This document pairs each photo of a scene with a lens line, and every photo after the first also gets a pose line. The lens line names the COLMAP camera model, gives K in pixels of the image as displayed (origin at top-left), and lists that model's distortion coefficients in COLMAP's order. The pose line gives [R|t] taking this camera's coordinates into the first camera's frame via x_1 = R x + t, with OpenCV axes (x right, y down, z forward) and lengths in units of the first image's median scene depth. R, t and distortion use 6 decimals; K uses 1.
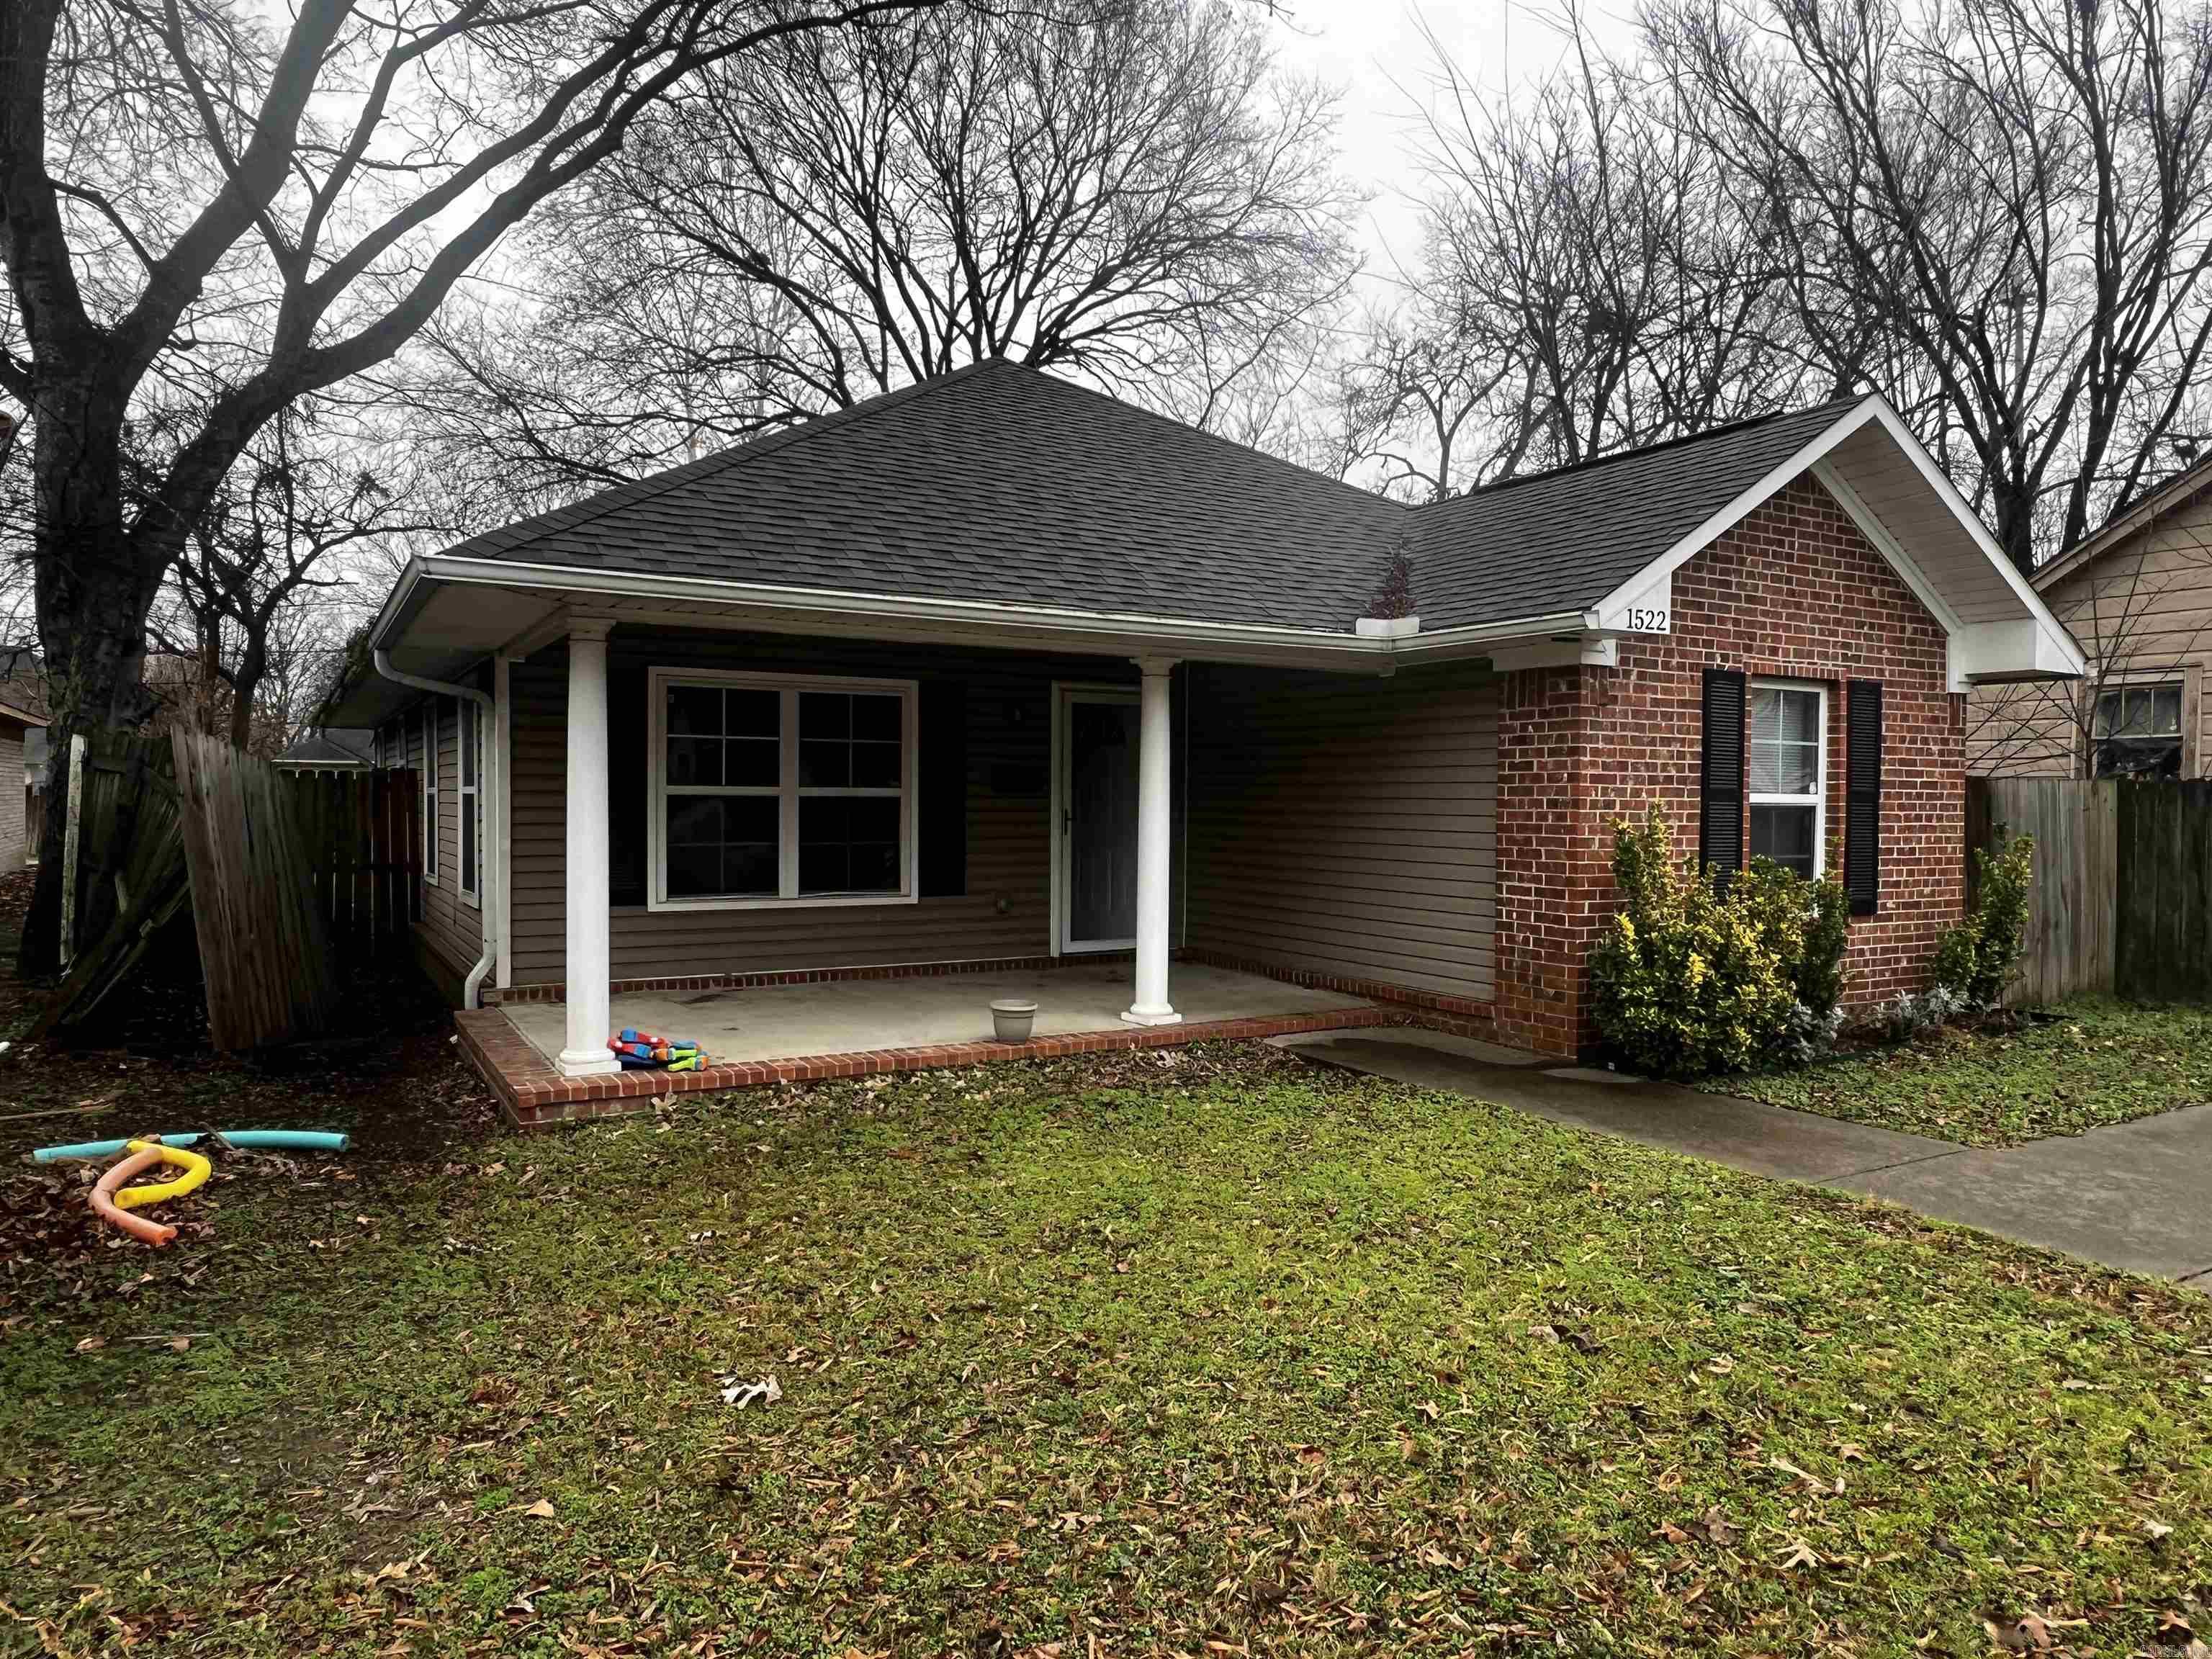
lens RADIAL K [[1392.4, 0, 1106.0], [0, 1392.4, 829.5], [0, 0, 1]] dist [-0.001389, -0.001222]
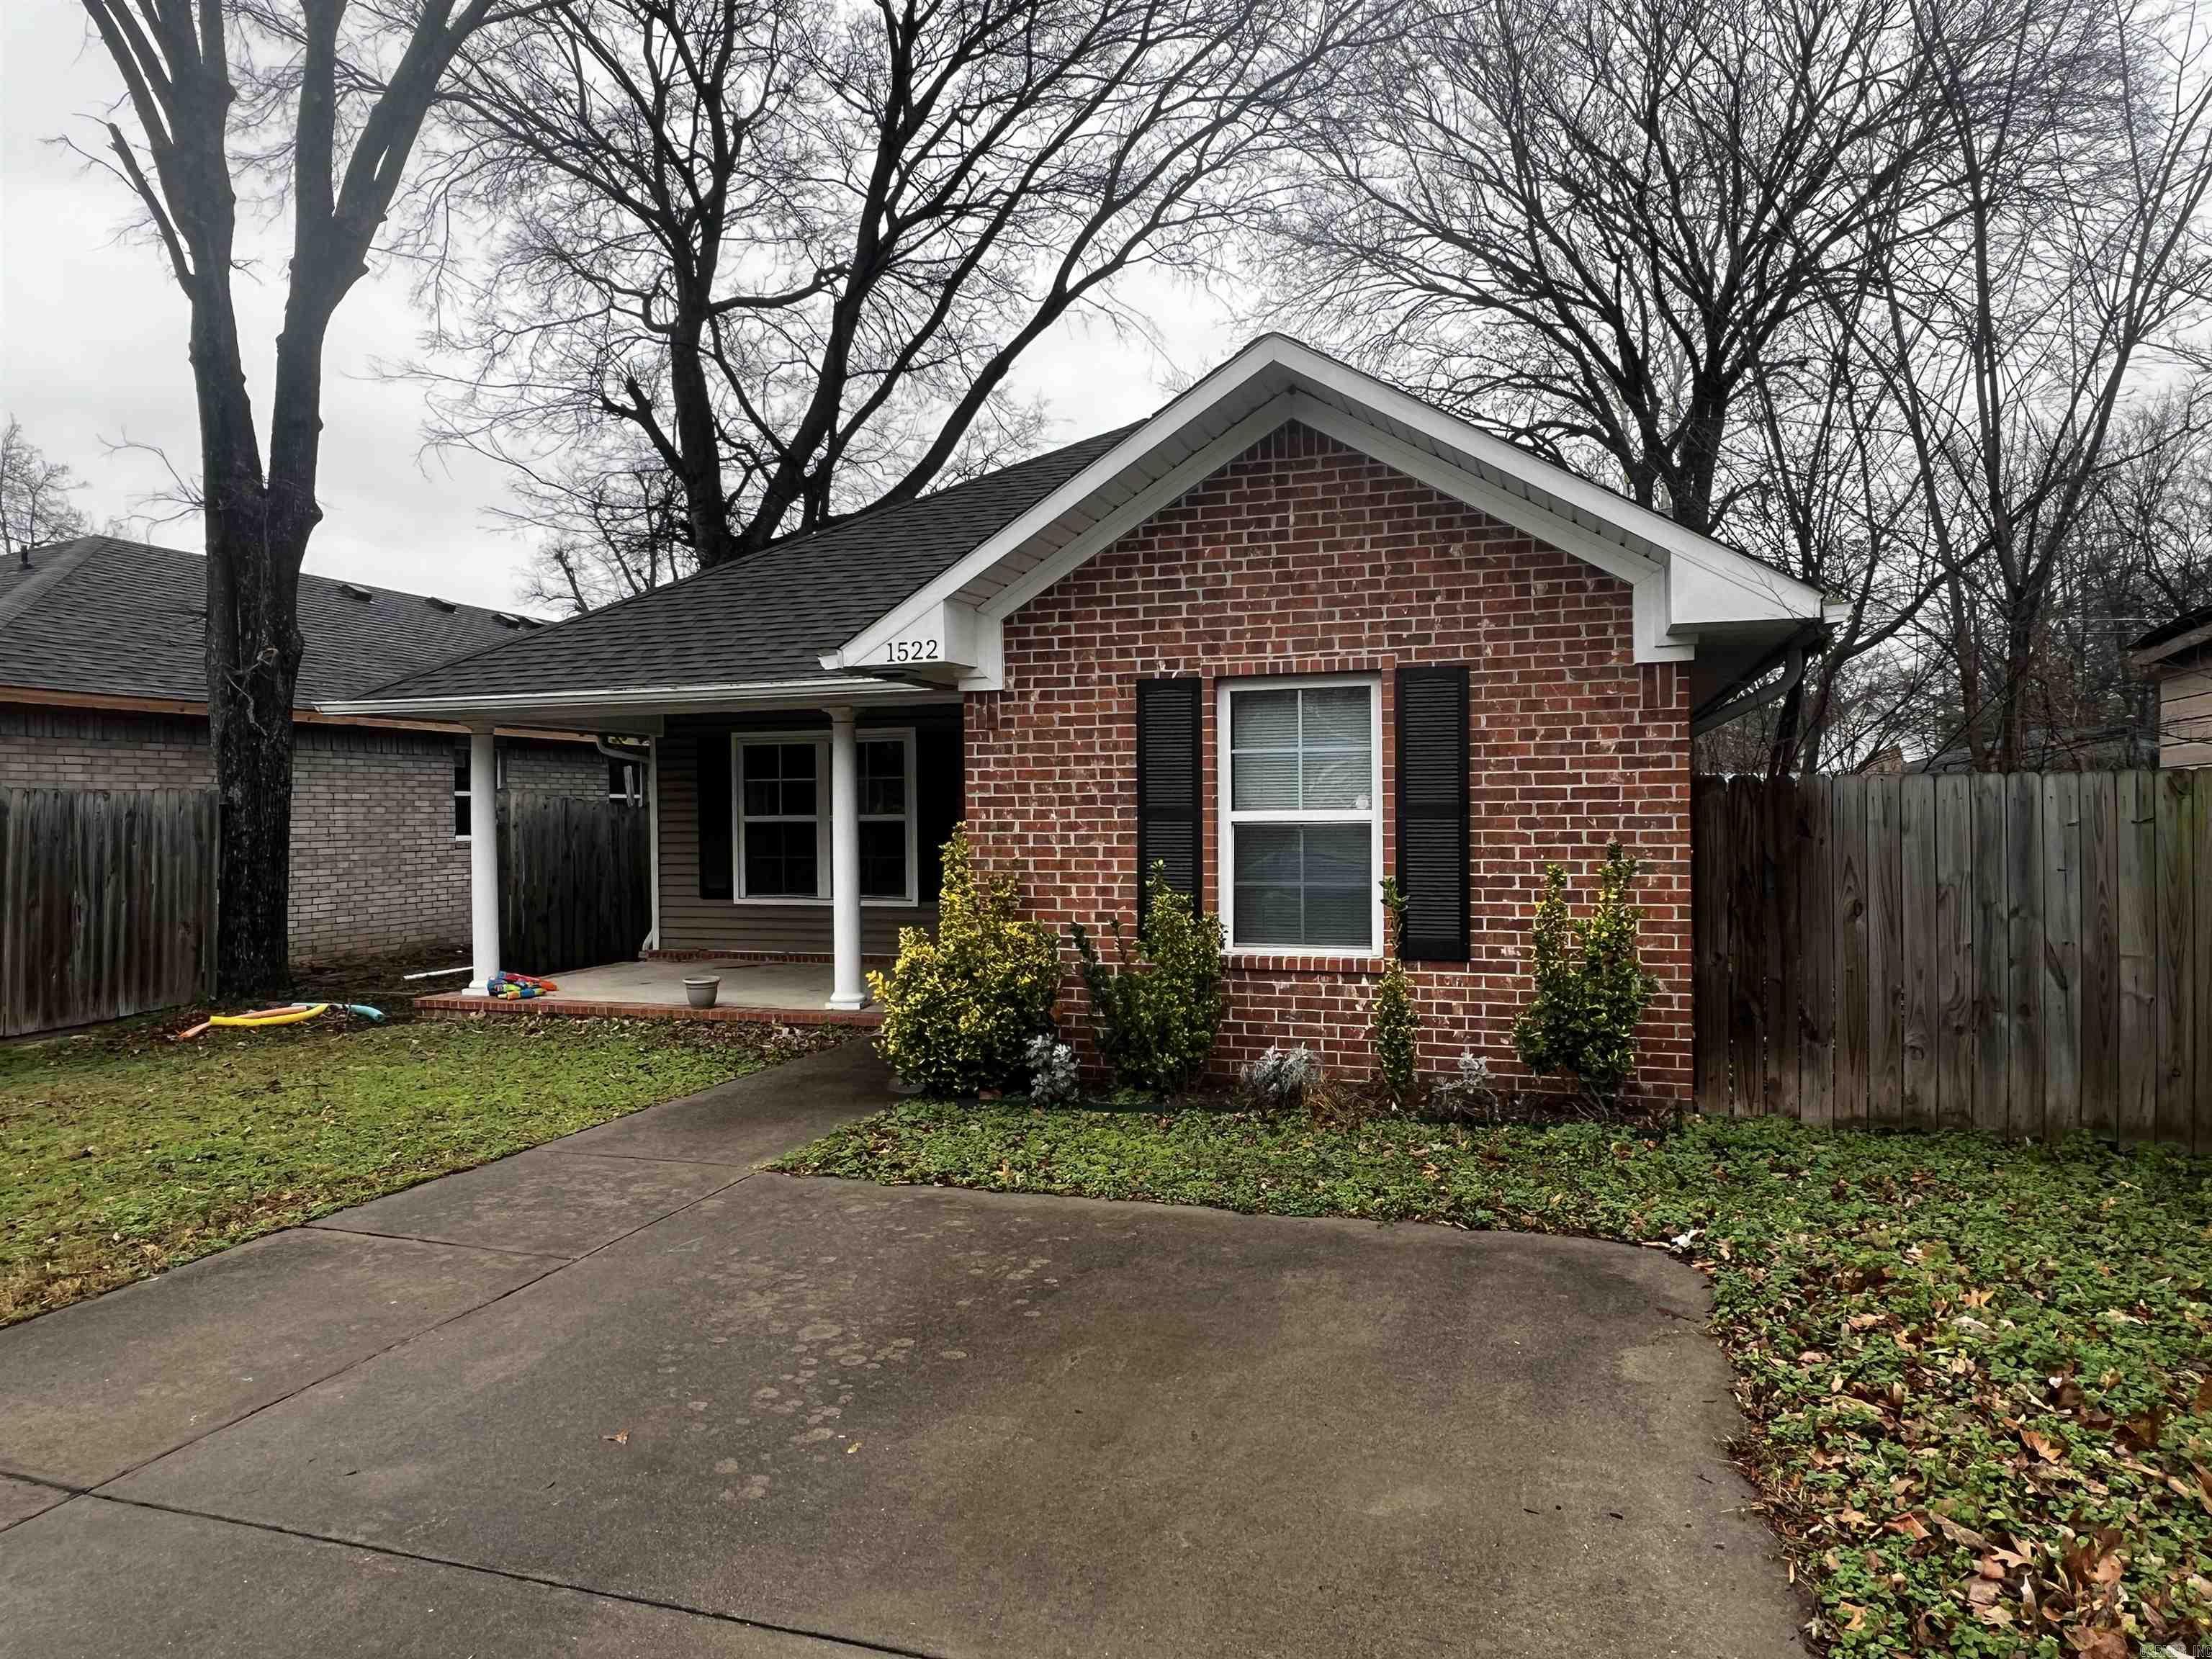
lens RADIAL K [[1392.4, 0, 1106.0], [0, 1392.4, 829.5], [0, 0, 1]] dist [-0.001389, -0.001222]
pose [[0.669432, -0.005380, -0.742854, 1.093597], [-0.000428, 0.999971, -0.007627, -0.007703], [0.742873, 0.005424, 0.669410, 0.356483]]
